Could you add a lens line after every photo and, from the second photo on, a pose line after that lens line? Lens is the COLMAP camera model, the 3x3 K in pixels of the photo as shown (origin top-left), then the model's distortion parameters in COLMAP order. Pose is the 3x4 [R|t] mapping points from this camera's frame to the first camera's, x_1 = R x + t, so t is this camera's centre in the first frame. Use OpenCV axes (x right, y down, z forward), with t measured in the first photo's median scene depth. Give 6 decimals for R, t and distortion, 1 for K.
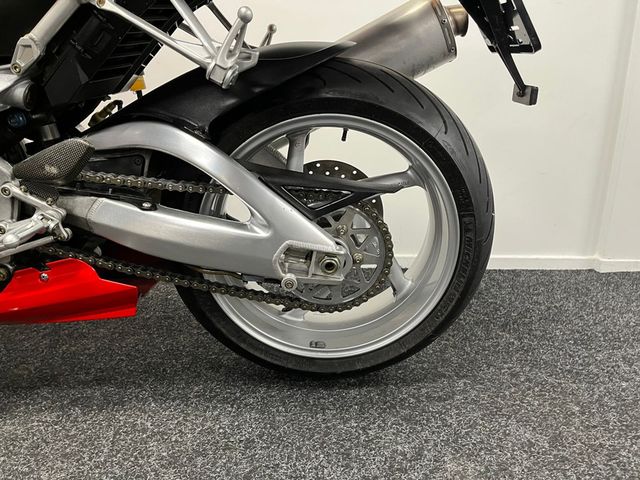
lens RADIAL K [[478.5, 0, 324.9], [0, 478.5, 238.4], [0, 0, 1]] dist [0.078148, -0.109469]
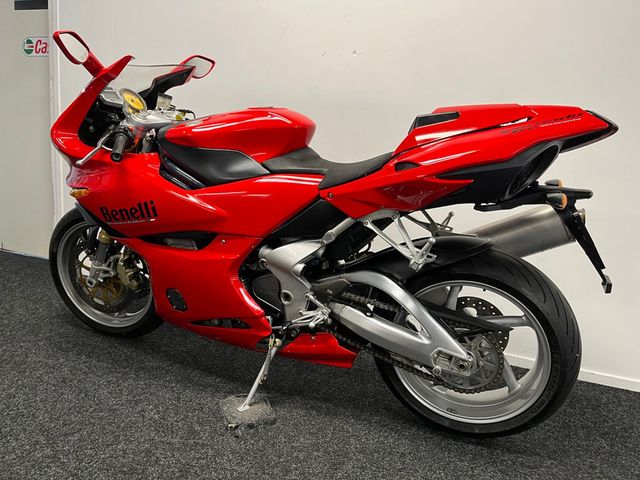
lens RADIAL K [[487.9, 0, 319.5], [0, 487.9, 242.6], [0, 0, 1]] dist [0.076429, -0.108920]
pose [[0.921785, 0.125764, -0.366737, 0.130724], [-0.160854, 0.984728, -0.066613, -0.180775], [0.352759, 0.120394, 0.927937, -0.900123]]
